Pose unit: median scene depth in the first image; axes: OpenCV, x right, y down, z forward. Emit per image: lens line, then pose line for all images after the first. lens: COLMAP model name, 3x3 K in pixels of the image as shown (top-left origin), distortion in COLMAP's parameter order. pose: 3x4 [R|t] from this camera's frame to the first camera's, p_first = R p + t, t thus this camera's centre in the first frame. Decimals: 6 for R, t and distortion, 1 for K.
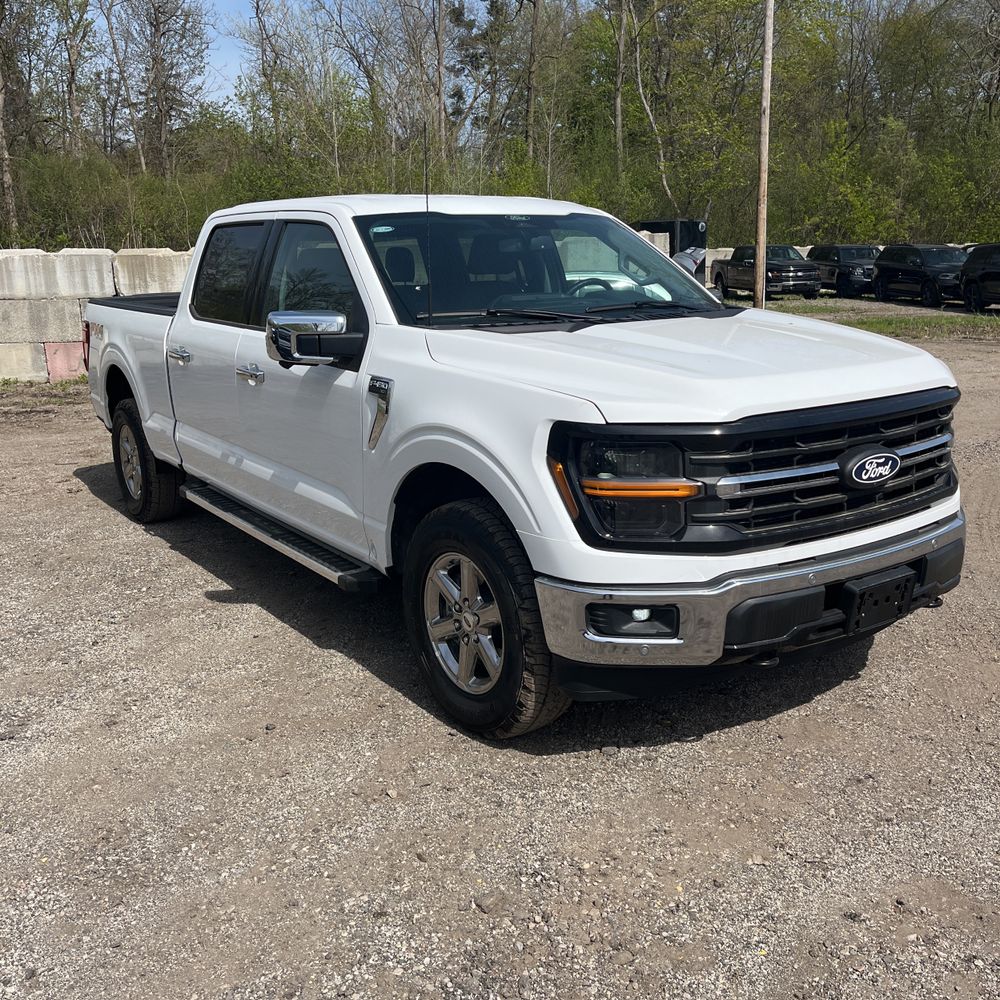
lens RADIAL K [[1016.2, 0, 498.4], [0, 1016.2, 494.0], [0, 0, 1]] dist [0.022243, 0.000000]
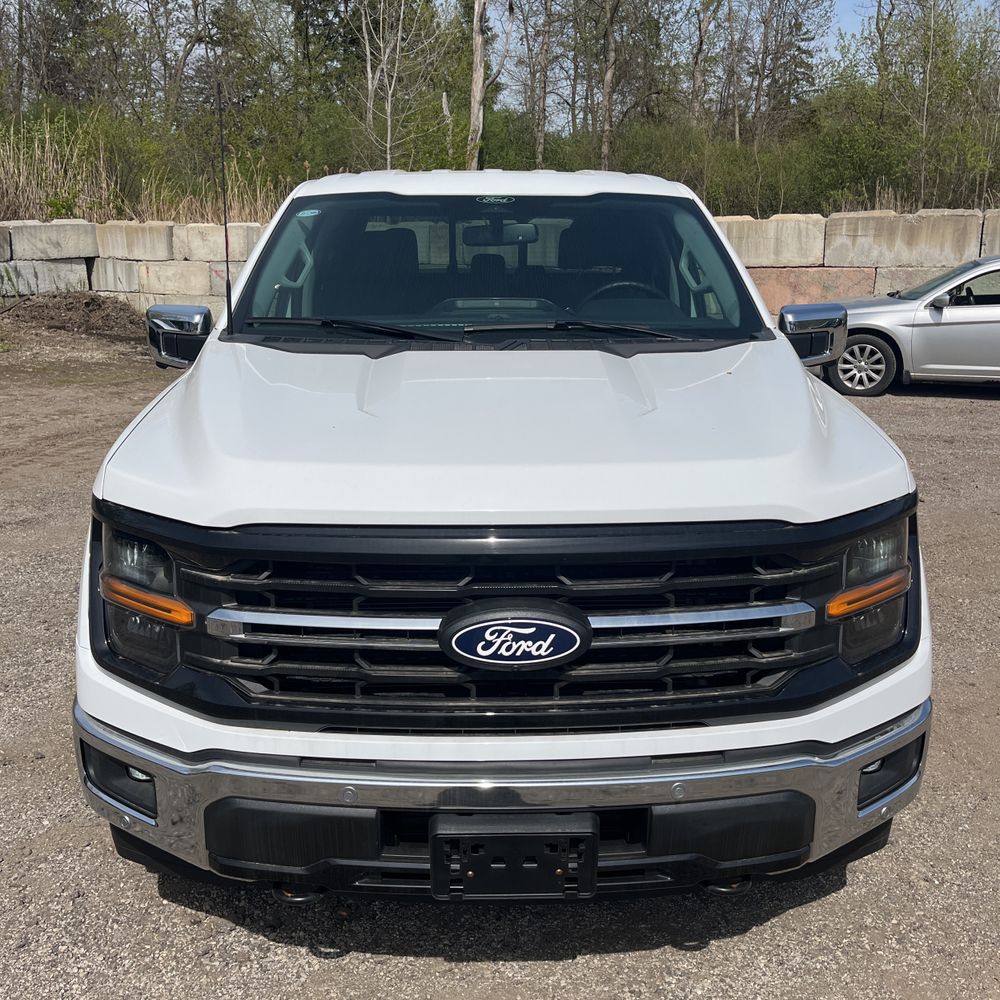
lens RADIAL K [[1016.2, 0, 494.4], [0, 1016.2, 495.3], [0, 0, 1]] dist [0.022243, 0.000000]
pose [[0.841322, 0.156923, -0.517255, 0.647917], [-0.140459, 0.987528, 0.071133, -0.148543], [0.521966, 0.012807, 0.852870, 0.485364]]
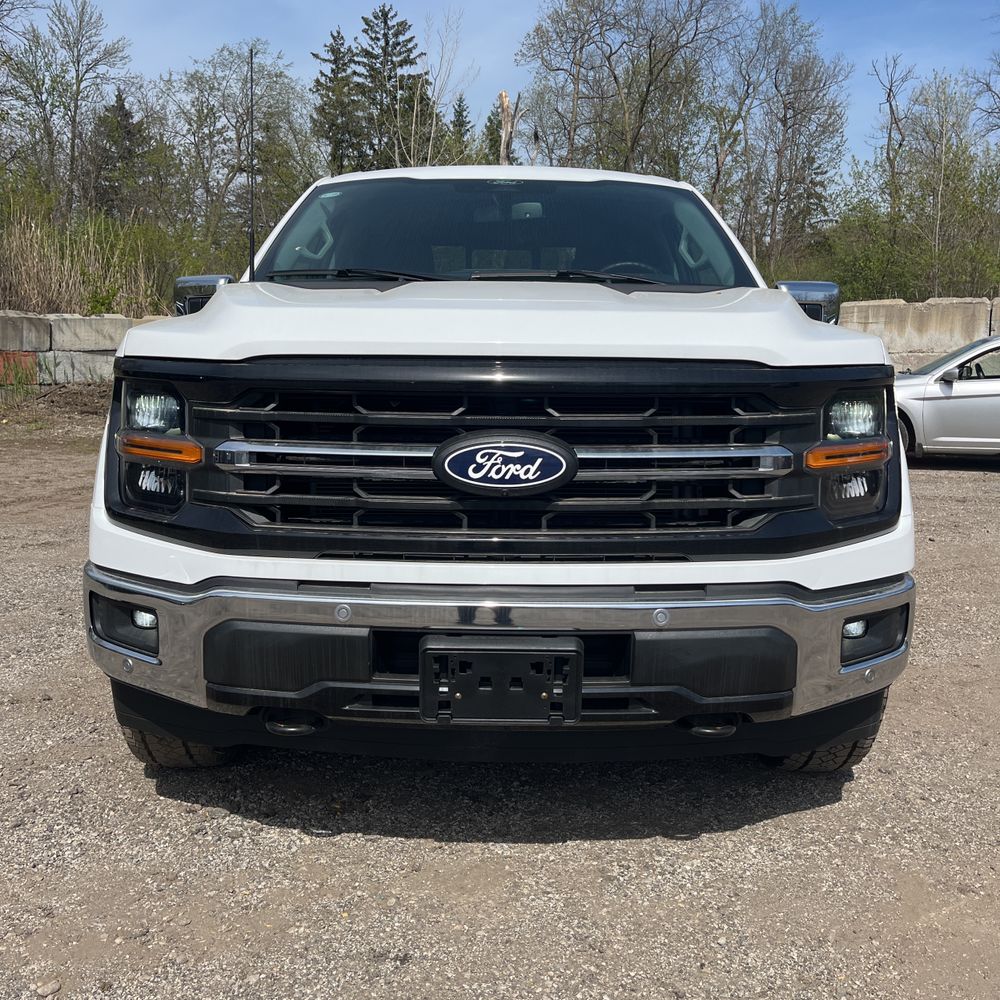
lens RADIAL K [[1016.2, 0, 492.7], [0, 1016.2, 489.9], [0, 0, 1]] dist [0.022243, 0.000000]
pose [[0.827448, 0.108005, -0.551059, 0.703854], [-0.156503, 0.986802, -0.041589, 0.016359], [0.539294, 0.120655, 0.833430, 0.476139]]
